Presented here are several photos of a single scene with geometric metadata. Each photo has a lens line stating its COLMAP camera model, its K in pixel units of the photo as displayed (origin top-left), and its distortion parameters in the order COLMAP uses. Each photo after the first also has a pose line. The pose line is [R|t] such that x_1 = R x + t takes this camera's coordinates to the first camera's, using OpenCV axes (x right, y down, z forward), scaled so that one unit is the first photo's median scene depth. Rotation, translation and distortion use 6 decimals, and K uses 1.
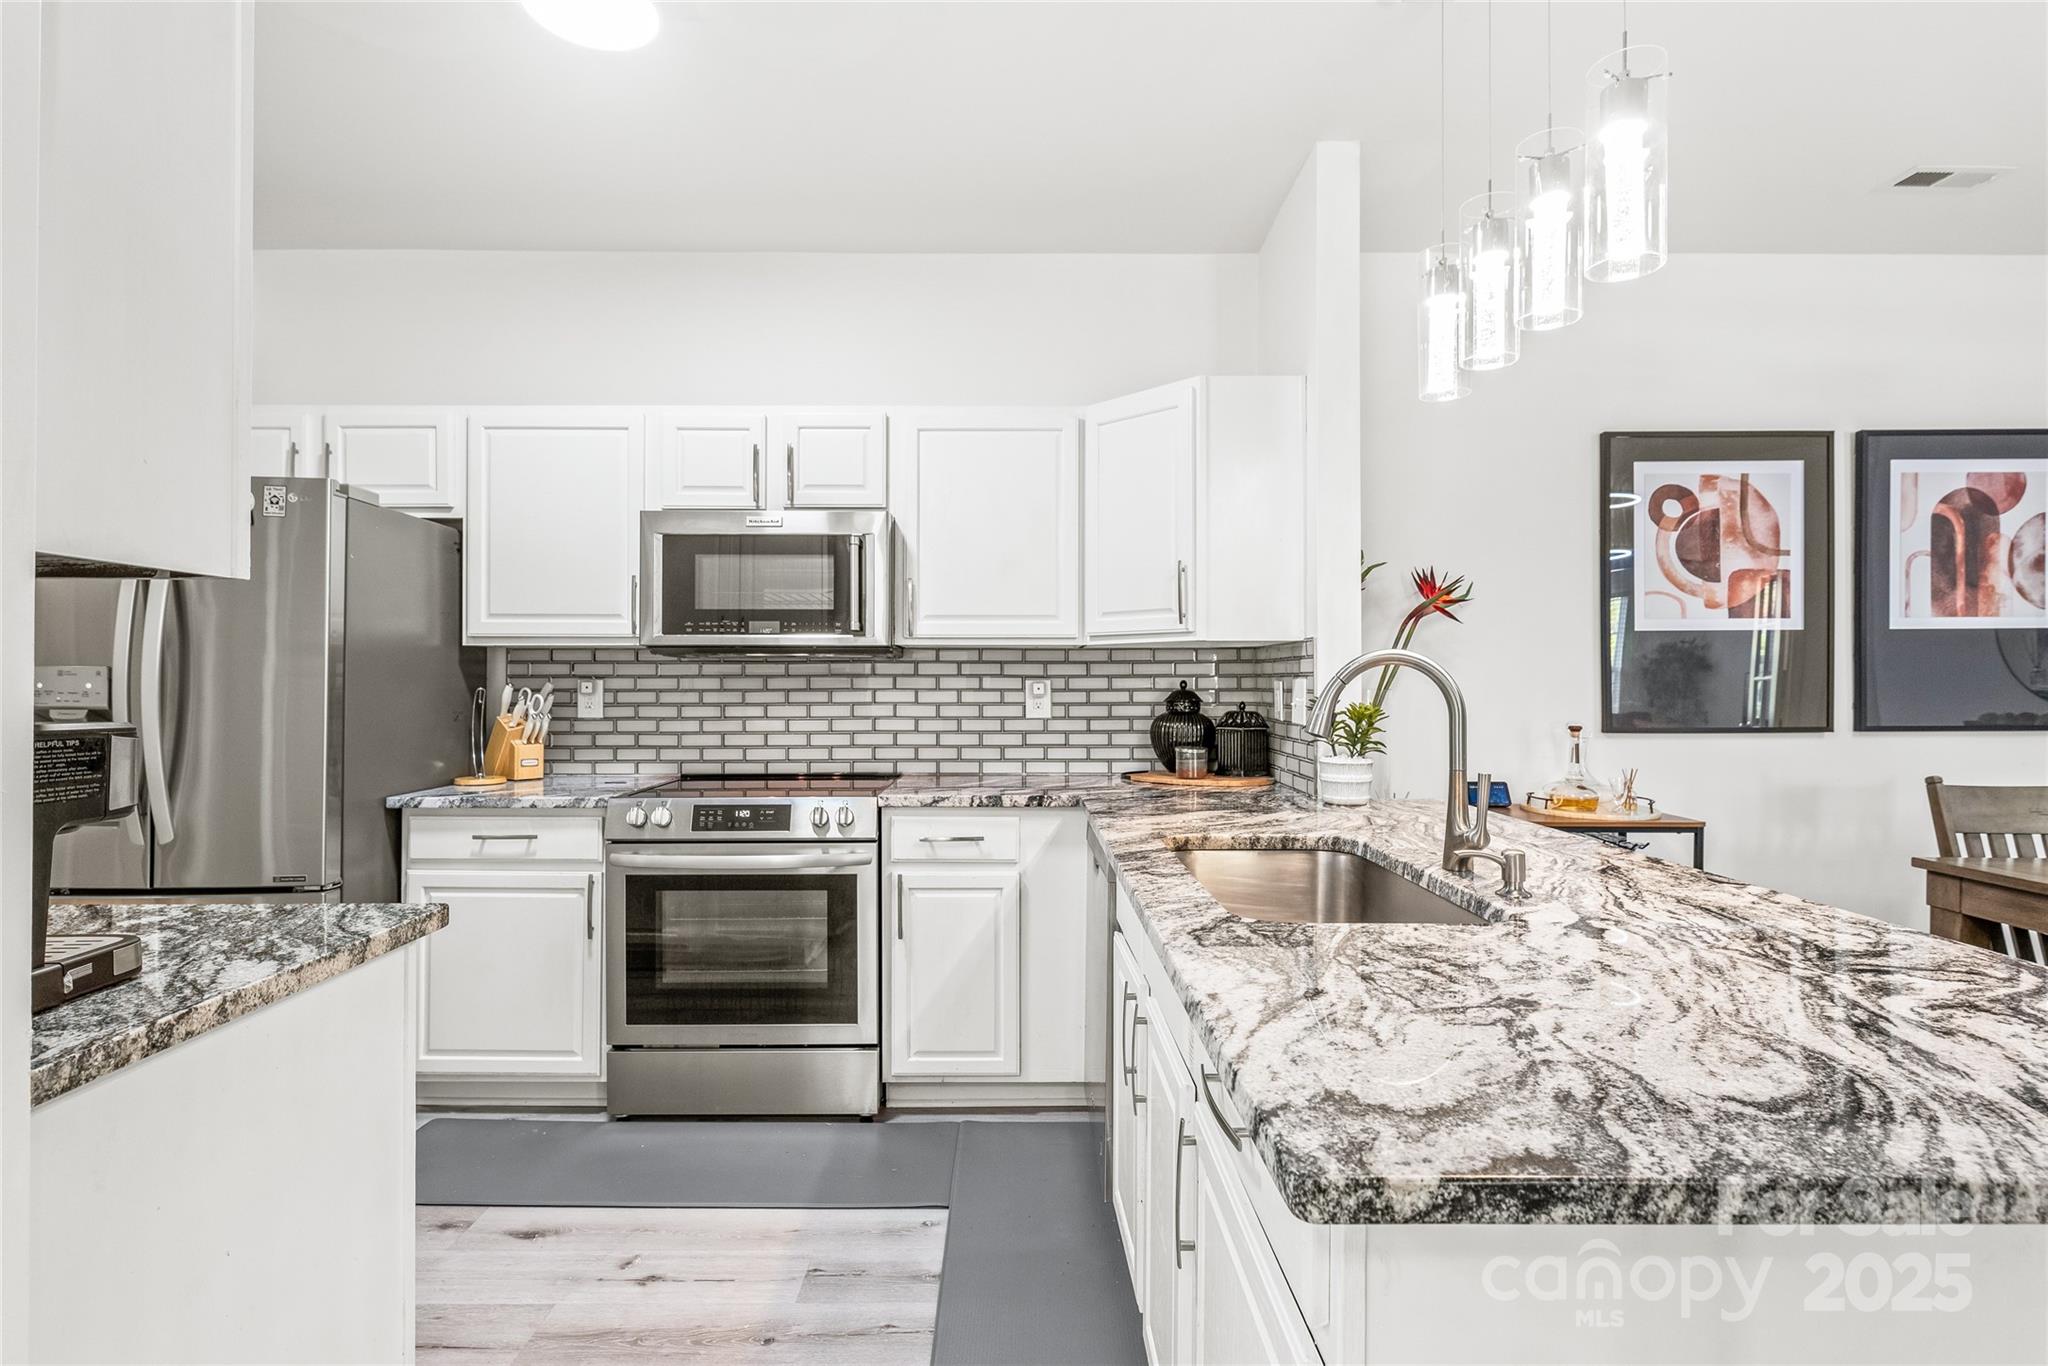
lens RADIAL K [[978.6, 0, 1016.9], [0, 978.6, 681.7], [0, 0, 1]] dist [0.006089, -0.000080]
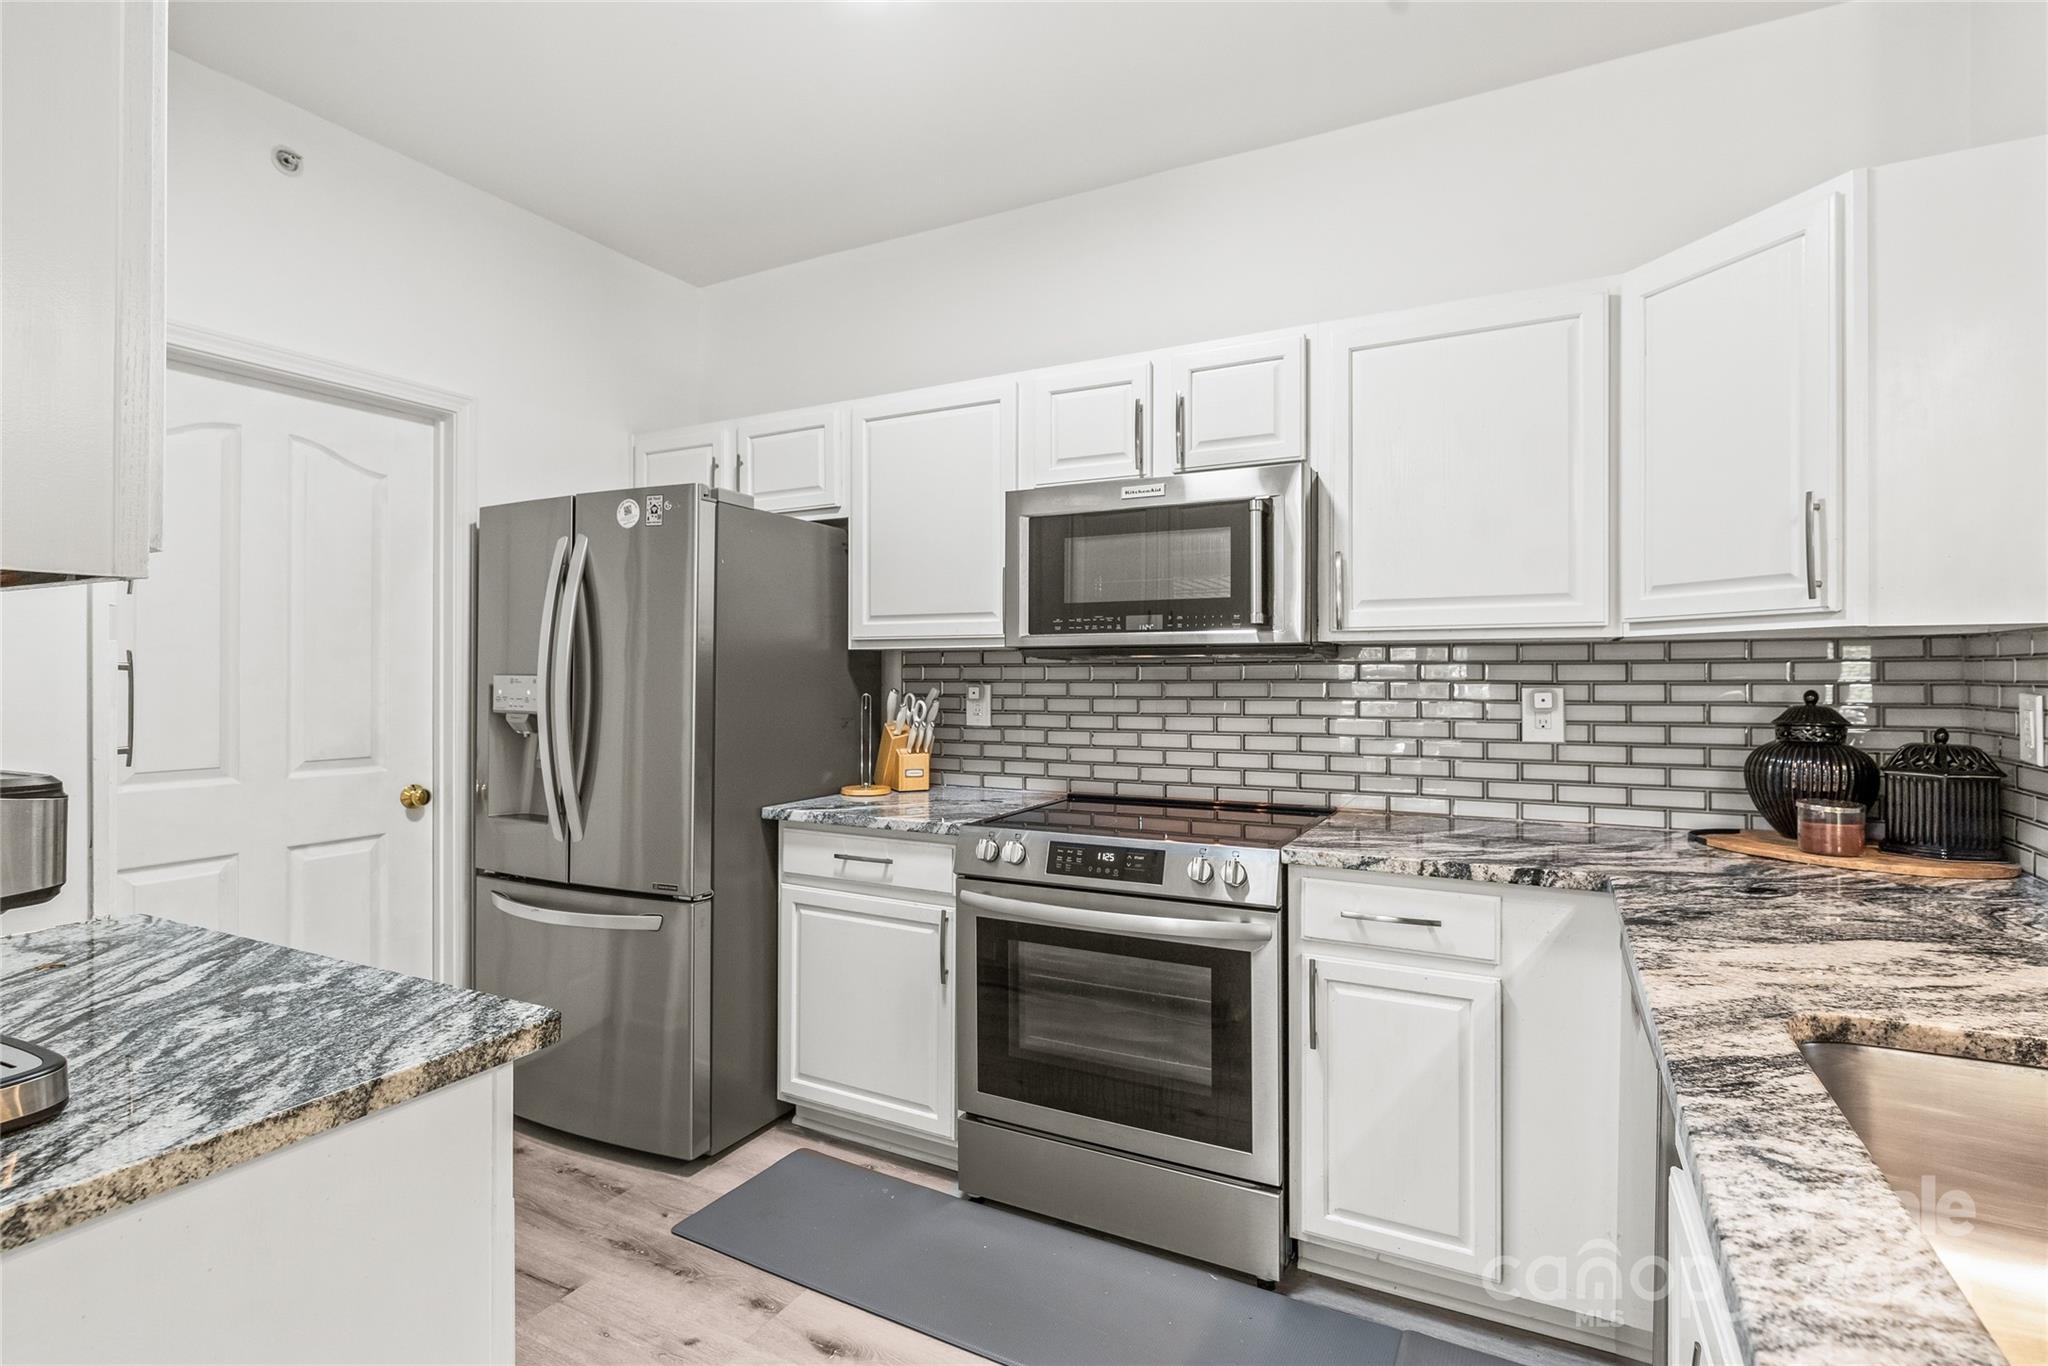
lens RADIAL K [[917.9, 0, 1023.8], [0, 917.9, 668.3], [0, 0, 1]] dist [0.000037, 0.000154]
pose [[0.866489, -0.000415, -0.499197, 0.033414], [-0.001544, 0.999993, -0.003511, -0.015225], [0.499194, 0.003813, 0.866482, 0.294749]]
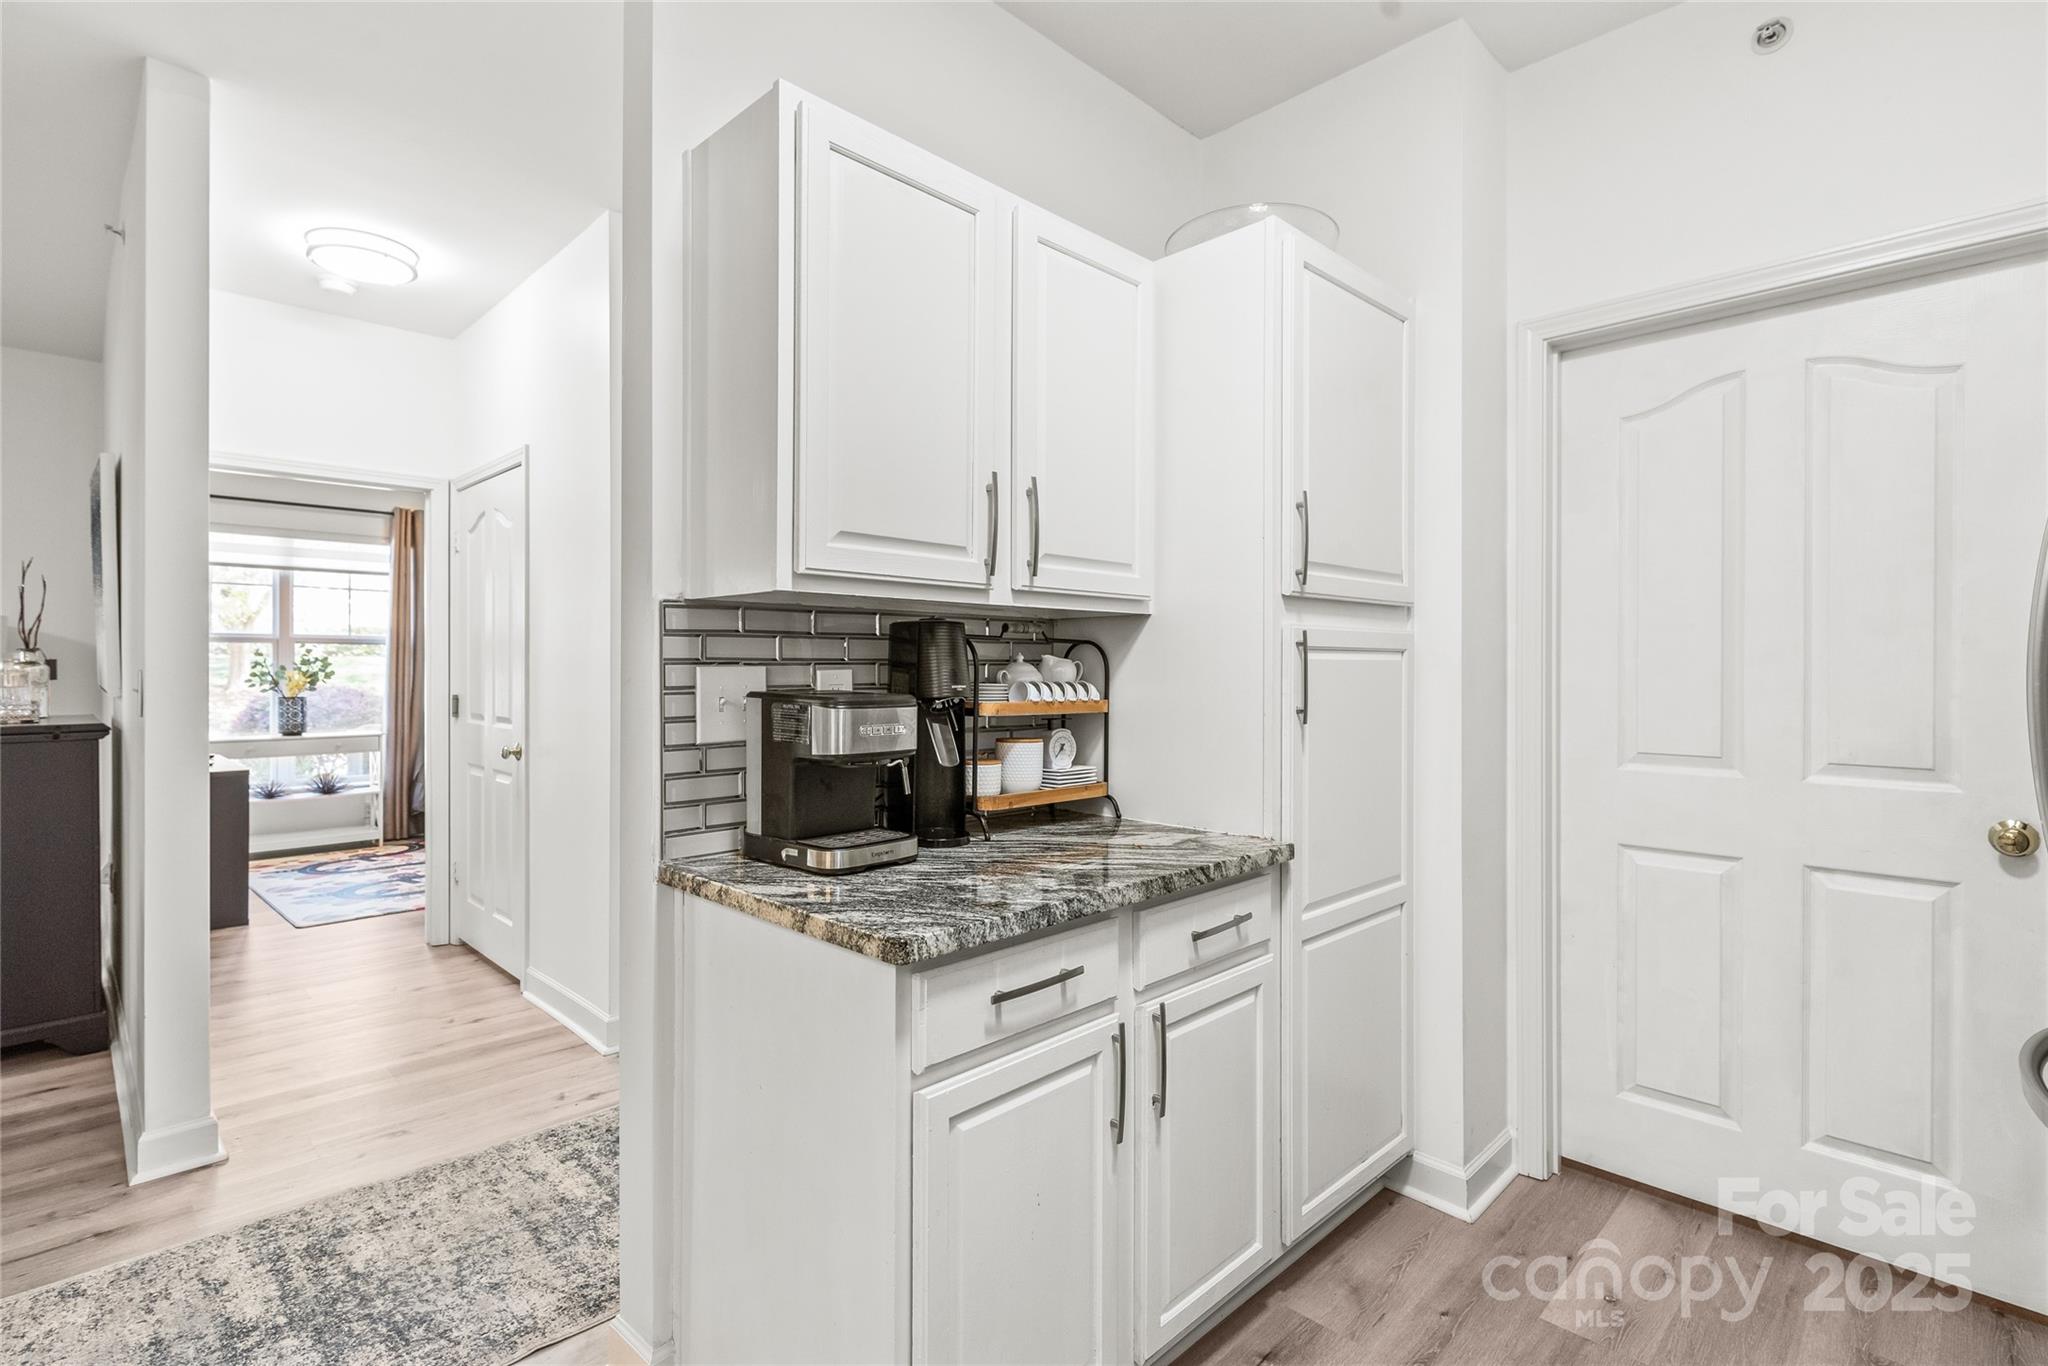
lens RADIAL K [[978.6, 0, 1015.5], [0, 978.6, 663.1], [0, 0, 1]] dist [0.006089, -0.000080]
pose [[-0.718115, -0.001756, -0.695922, -0.041346], [-0.000411, 0.999998, -0.002100, -0.001692], [0.695924, -0.001222, -0.718114, 0.852476]]
